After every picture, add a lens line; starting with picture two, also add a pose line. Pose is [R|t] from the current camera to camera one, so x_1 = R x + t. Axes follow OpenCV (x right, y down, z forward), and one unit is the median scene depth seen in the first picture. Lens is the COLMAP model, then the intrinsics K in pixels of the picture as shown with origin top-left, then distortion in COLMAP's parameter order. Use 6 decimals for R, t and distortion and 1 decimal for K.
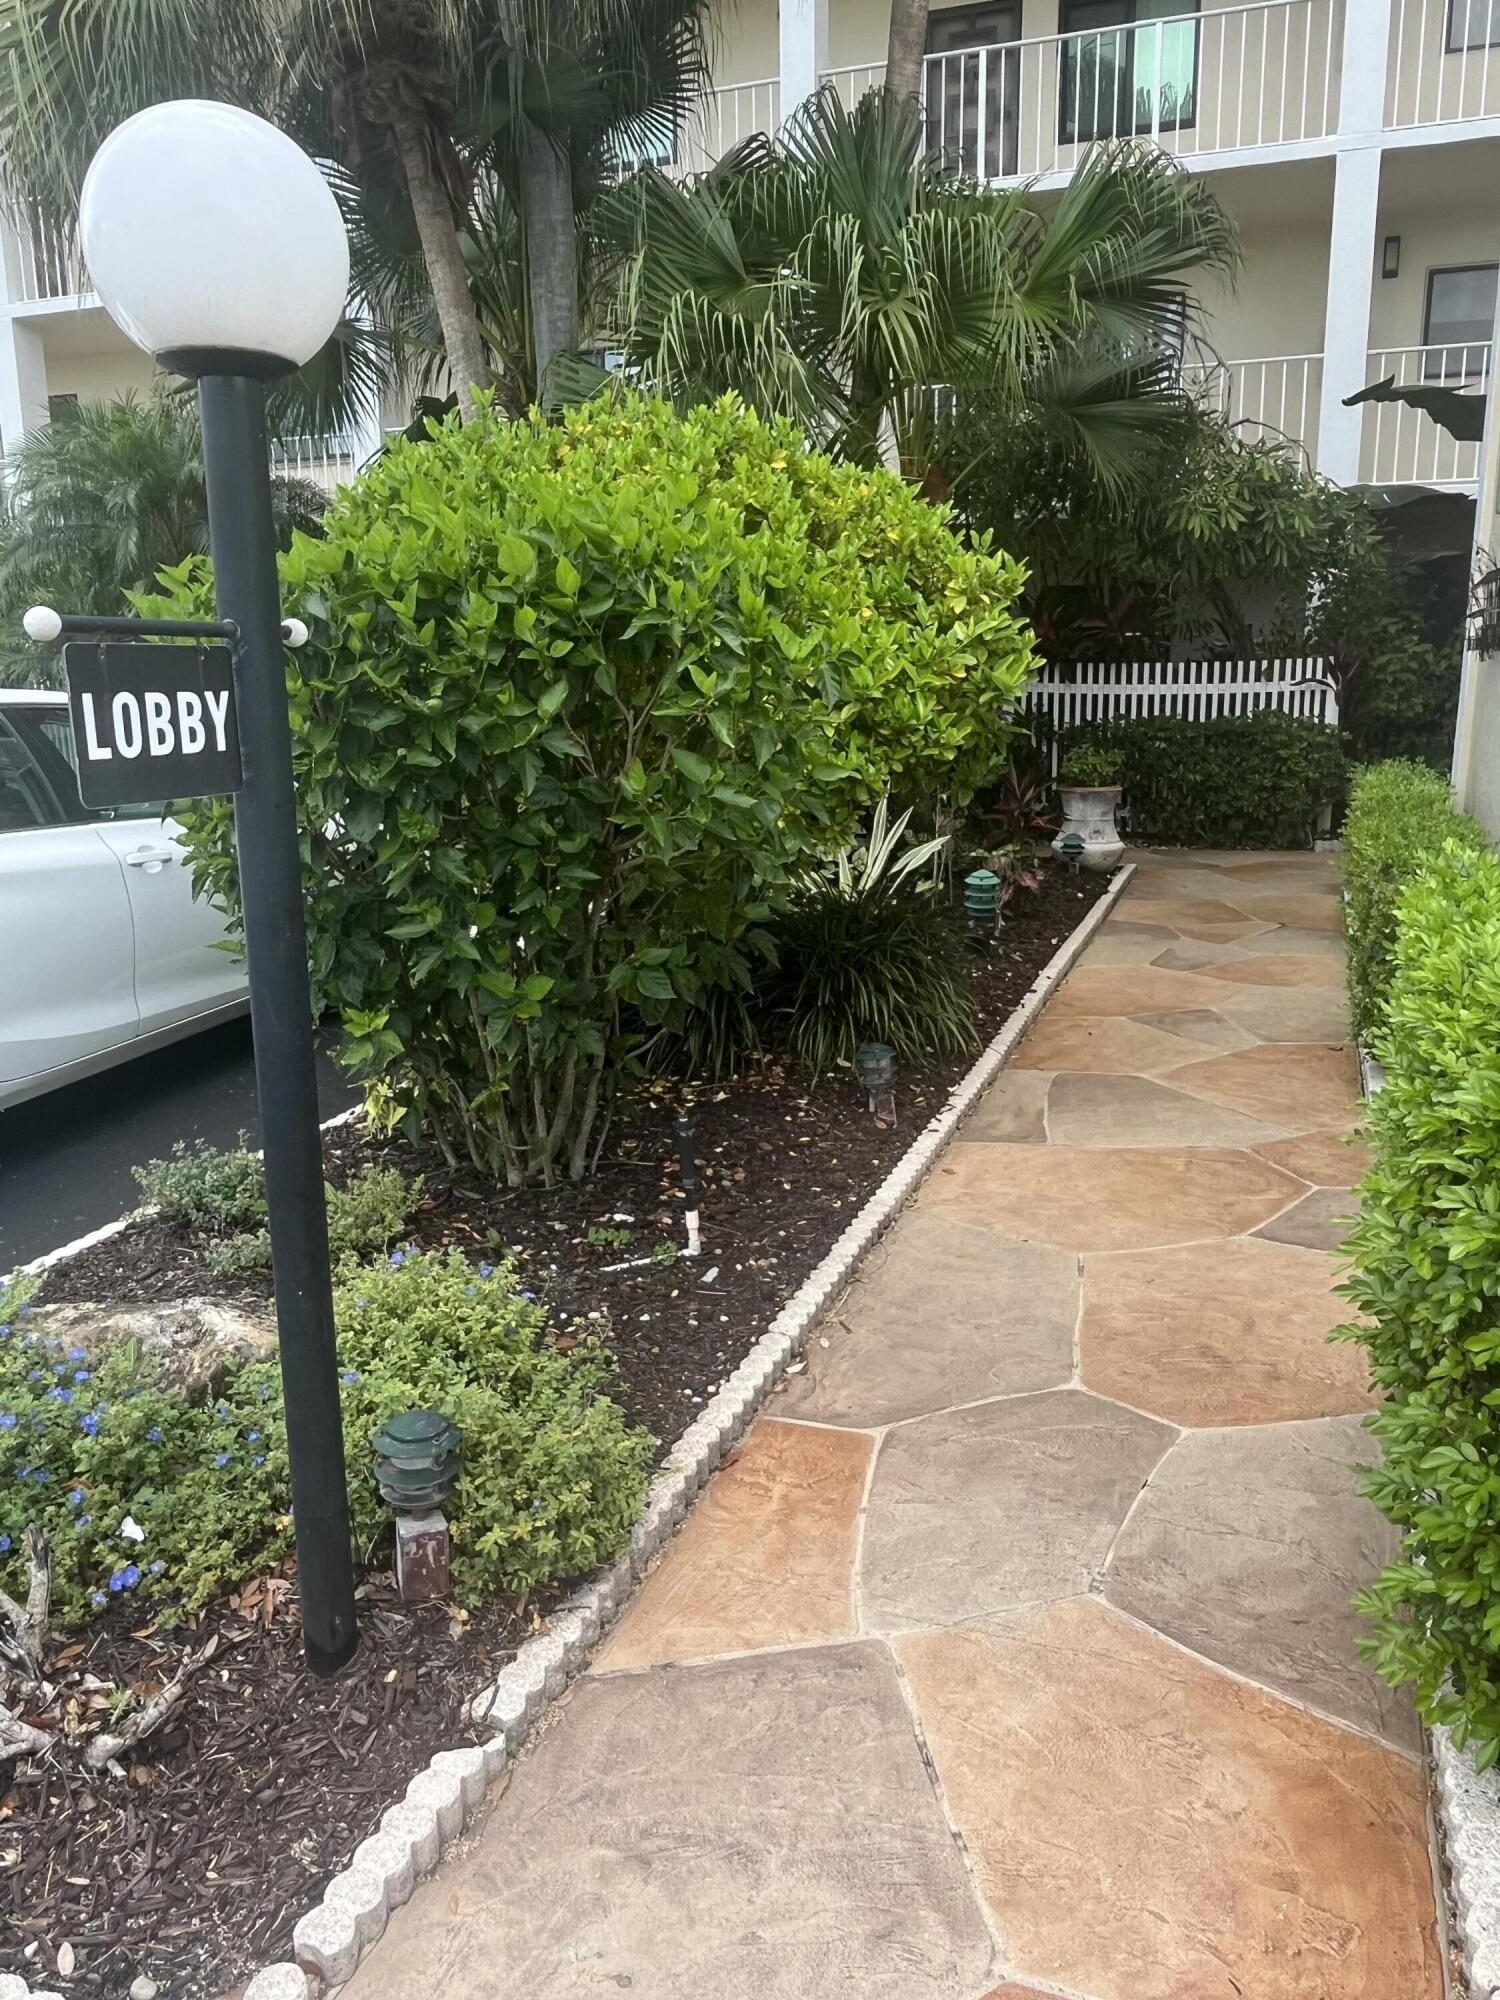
lens RADIAL K [[1427.7, 0, 756.3], [0, 1427.7, 1000.6], [0, 0, 1]] dist [-0.004342, 0.000277]
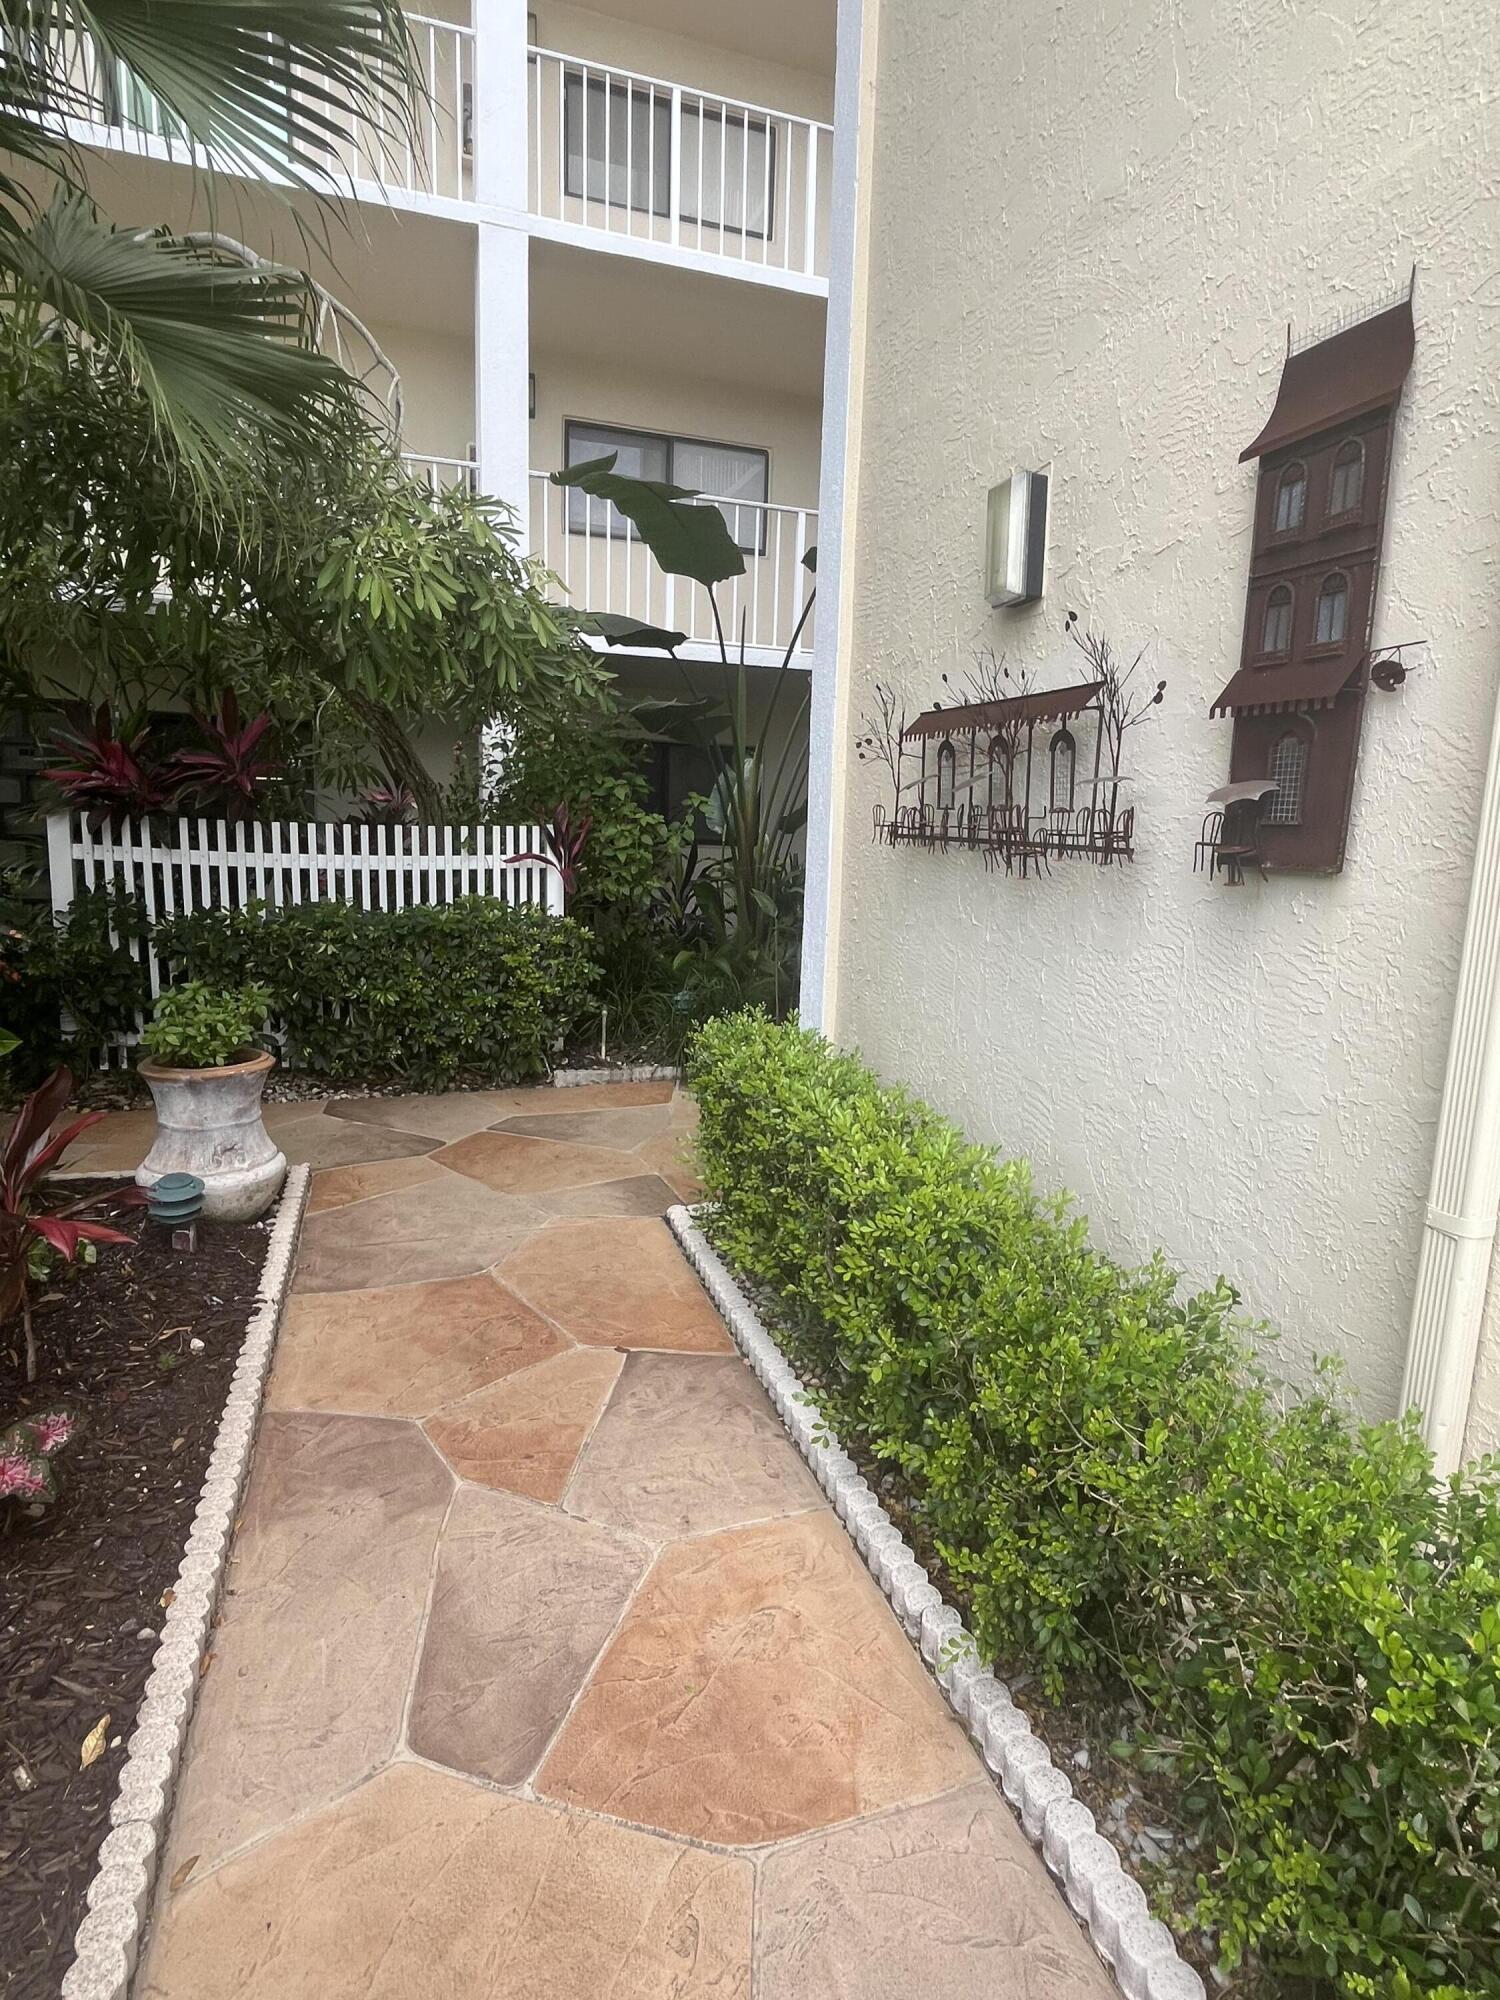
lens RADIAL K [[1061.6, 0, 760.8], [0, 1061.6, 995.9], [0, 0, 1]] dist [-0.008330, -0.000146]
pose [[0.775327, -0.064310, 0.628277, 0.128332], [0.096995, 0.995125, -0.017837, -0.127952], [-0.624067, 0.074769, 0.777785, 0.490606]]
